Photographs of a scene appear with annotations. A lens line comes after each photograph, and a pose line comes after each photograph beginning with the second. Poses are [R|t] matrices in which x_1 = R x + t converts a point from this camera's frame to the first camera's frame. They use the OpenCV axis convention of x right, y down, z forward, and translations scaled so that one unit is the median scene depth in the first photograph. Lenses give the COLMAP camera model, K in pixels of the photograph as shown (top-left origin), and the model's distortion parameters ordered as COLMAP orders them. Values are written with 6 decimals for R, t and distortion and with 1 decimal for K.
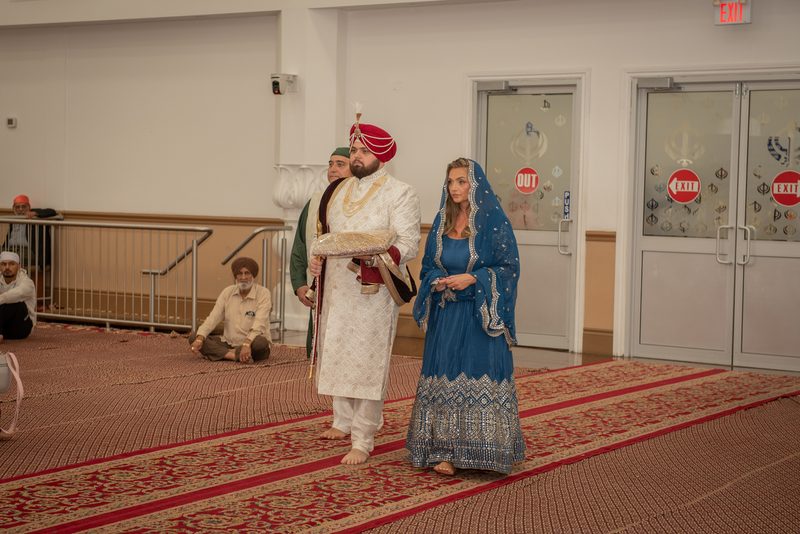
lens RADIAL K [[1886.7, 0, 421.0], [0, 1886.7, 267.7], [0, 0, 1]] dist [-0.021711, -0.570208]
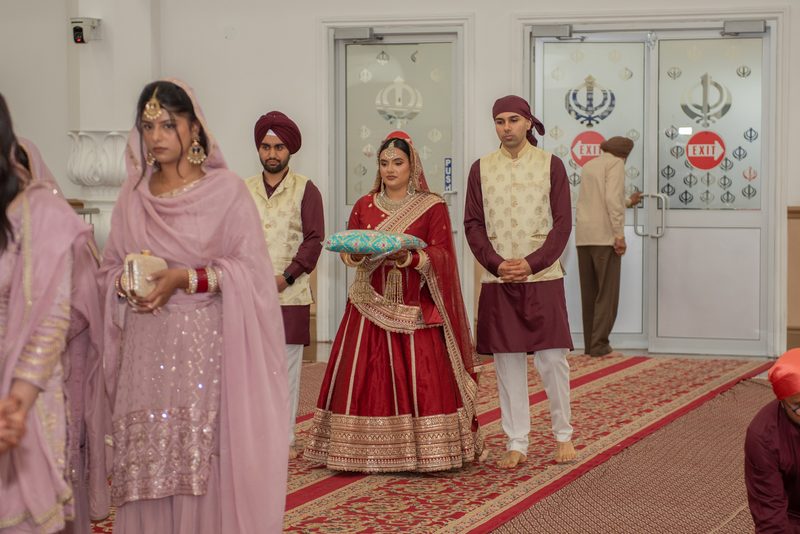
lens RADIAL K [[1886.7, 0, 421.0], [0, 1886.7, 267.7], [0, 0, 1]] dist [-0.021711, -0.570208]
pose [[0.921326, -0.041295, 0.386592, -0.273358], [0.033120, 0.999065, 0.027786, -0.015728], [-0.387378, -0.012796, 0.921832, 0.227406]]
